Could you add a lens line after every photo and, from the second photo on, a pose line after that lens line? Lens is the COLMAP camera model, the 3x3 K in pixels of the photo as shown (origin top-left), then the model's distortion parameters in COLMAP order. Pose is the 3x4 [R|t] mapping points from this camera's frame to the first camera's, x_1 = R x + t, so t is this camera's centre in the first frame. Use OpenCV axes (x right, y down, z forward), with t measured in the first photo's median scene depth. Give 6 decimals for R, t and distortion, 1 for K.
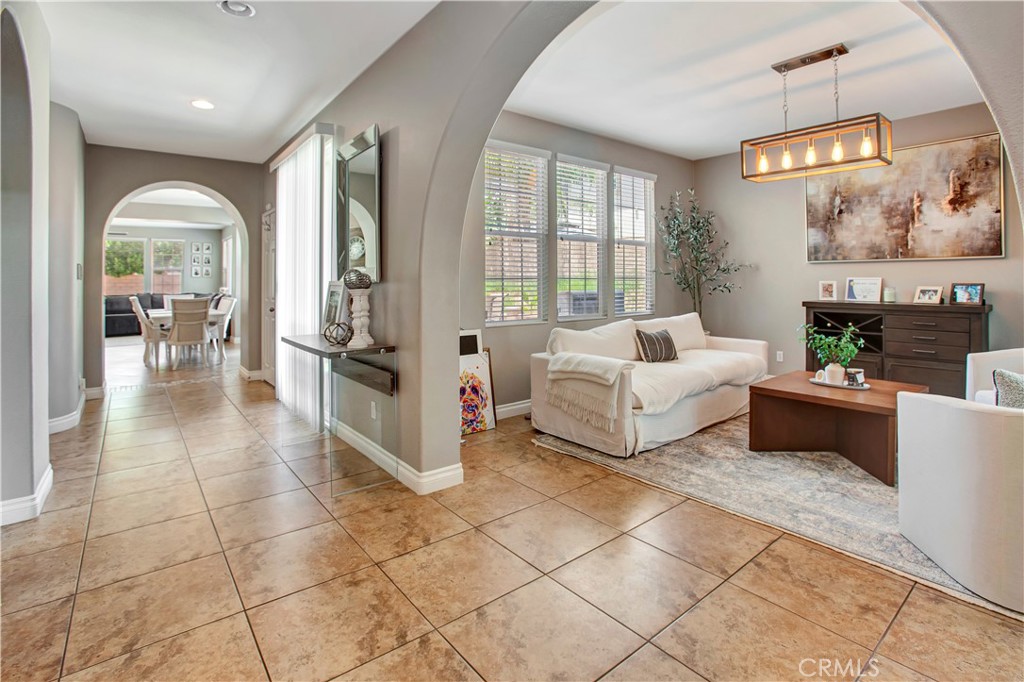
lens RADIAL K [[498.5, 0, 506.1], [0, 498.5, 276.6], [0, 0, 1]] dist [-0.070387, 0.028020]
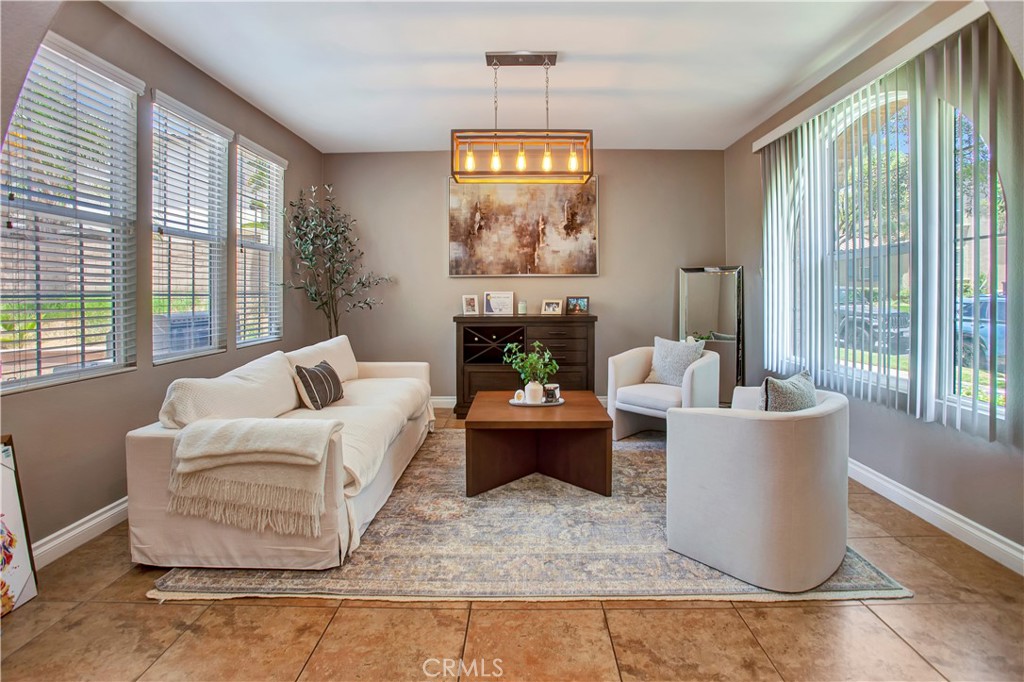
lens RADIAL K [[494.2, 0, 512.4], [0, 494.2, 290.9], [0, 0, 1]] dist [-0.067401, 0.026943]
pose [[0.630247, -0.001922, 0.776392, -0.090502], [-0.001170, 0.999993, 0.003426, -0.004083], [-0.776394, -0.003068, 0.630241, 0.331852]]
